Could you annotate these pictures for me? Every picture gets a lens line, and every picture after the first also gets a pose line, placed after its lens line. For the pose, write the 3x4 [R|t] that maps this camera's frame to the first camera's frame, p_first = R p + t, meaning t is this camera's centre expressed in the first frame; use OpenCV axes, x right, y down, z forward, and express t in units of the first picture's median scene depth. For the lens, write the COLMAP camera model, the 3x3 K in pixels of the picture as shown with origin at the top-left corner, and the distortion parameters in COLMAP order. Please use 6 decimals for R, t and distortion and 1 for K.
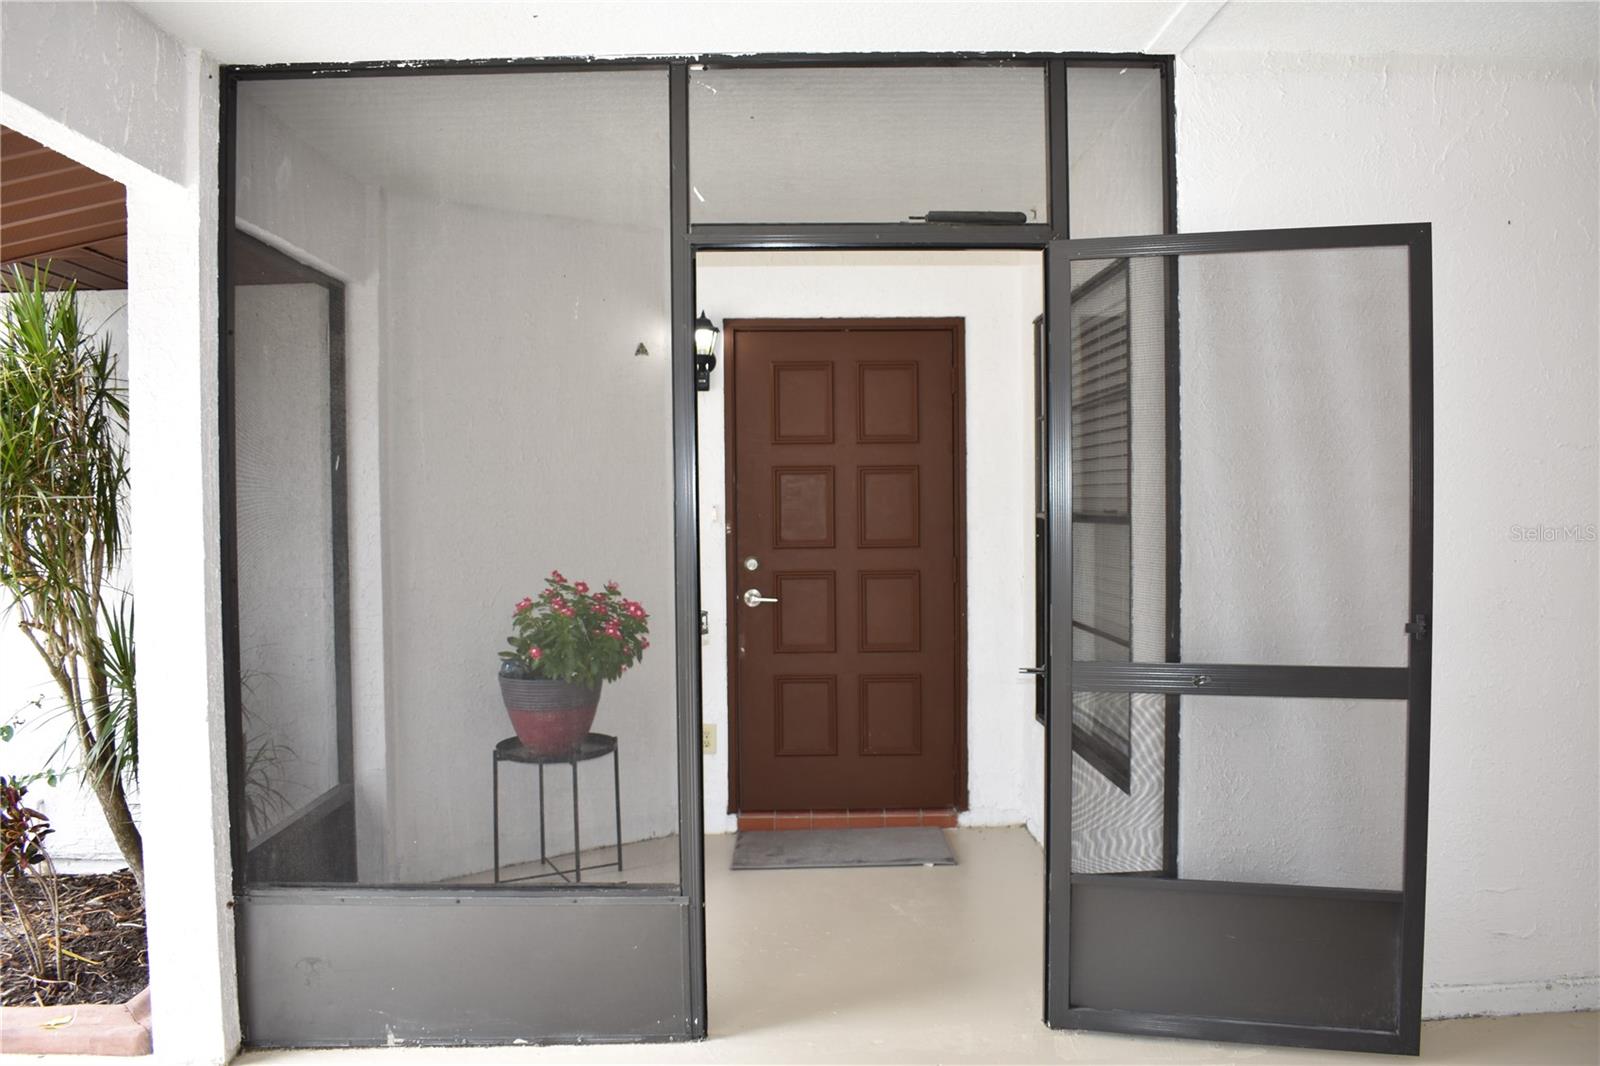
lens RADIAL K [[1236.6, 0, 800.0], [0, 1236.6, 533.0], [0, 0, 1]] dist [-0.101774, 0.019112]
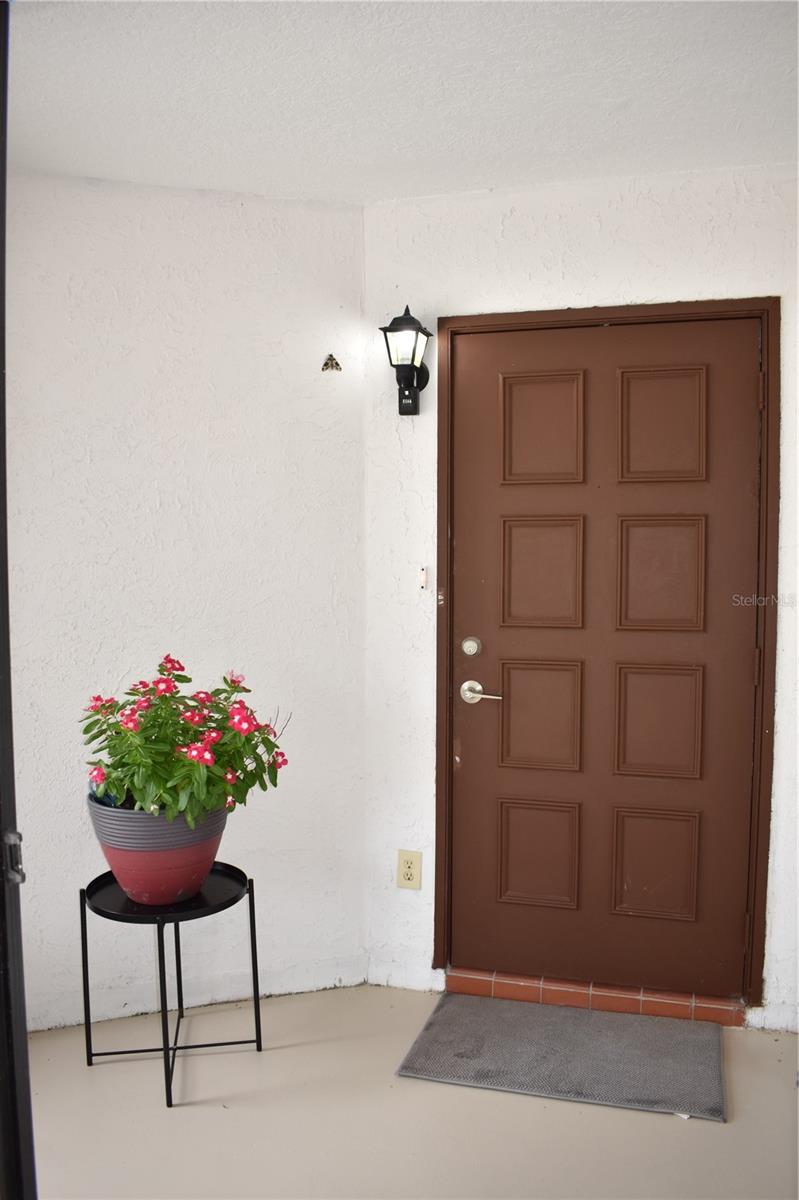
lens RADIAL K [[927.4, 0, 399.5], [0, 927.4, 600.0], [0, 0, 1]] dist [-0.101774, 0.019112]
pose [[0.952993, 0.027355, -0.301756, 0.087882], [-0.019640, 0.999399, 0.028571, -0.018085], [0.302356, -0.021301, 0.952957, 0.454408]]
